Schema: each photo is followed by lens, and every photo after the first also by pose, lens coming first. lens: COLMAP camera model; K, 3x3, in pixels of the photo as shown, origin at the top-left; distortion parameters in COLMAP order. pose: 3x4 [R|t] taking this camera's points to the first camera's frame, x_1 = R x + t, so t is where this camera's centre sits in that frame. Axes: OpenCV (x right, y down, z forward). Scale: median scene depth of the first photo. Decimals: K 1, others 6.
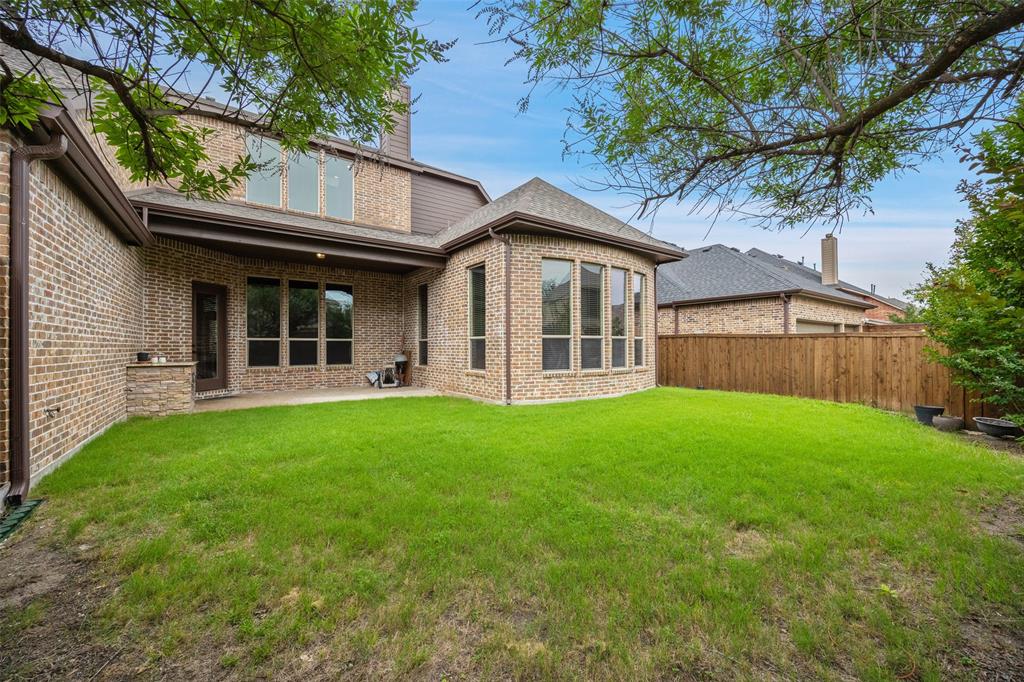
lens RADIAL K [[391.6, 0, 511.3], [0, 391.6, 345.1], [0, 0, 1]] dist [-0.000474, -0.000037]
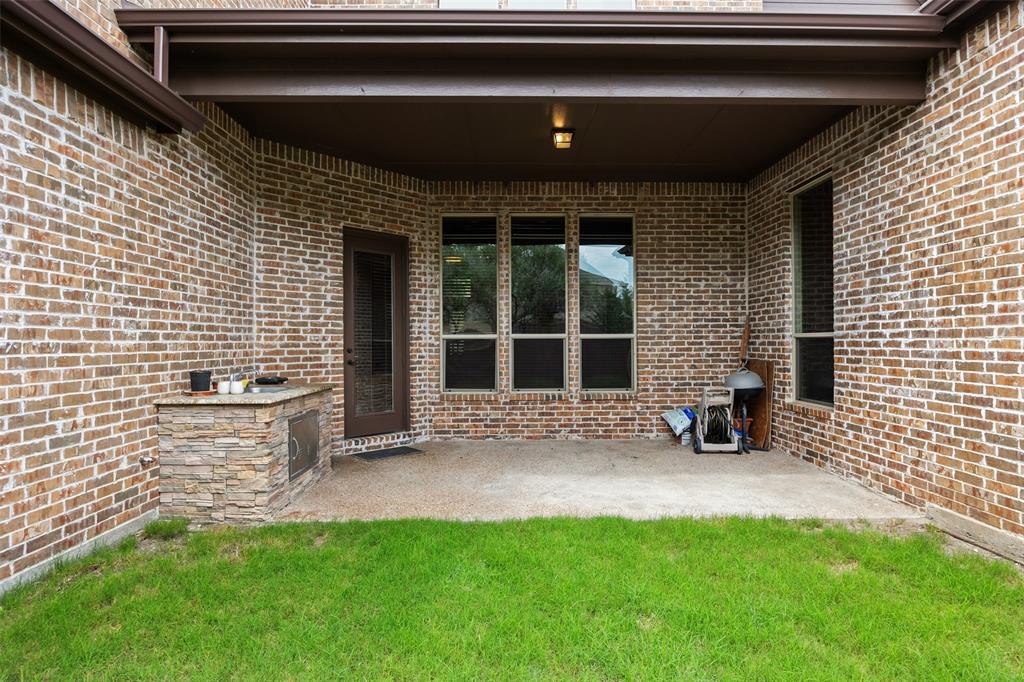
lens RADIAL K [[558.8, 0, 512.0], [0, 558.8, 341.0], [0, 0, 1]] dist [-0.000154, -0.000148]
pose [[0.825199, -0.003061, -0.564834, -0.168392], [0.004540, 0.999989, 0.001214, -0.009764], [0.564824, -0.003566, 0.825204, 0.417406]]
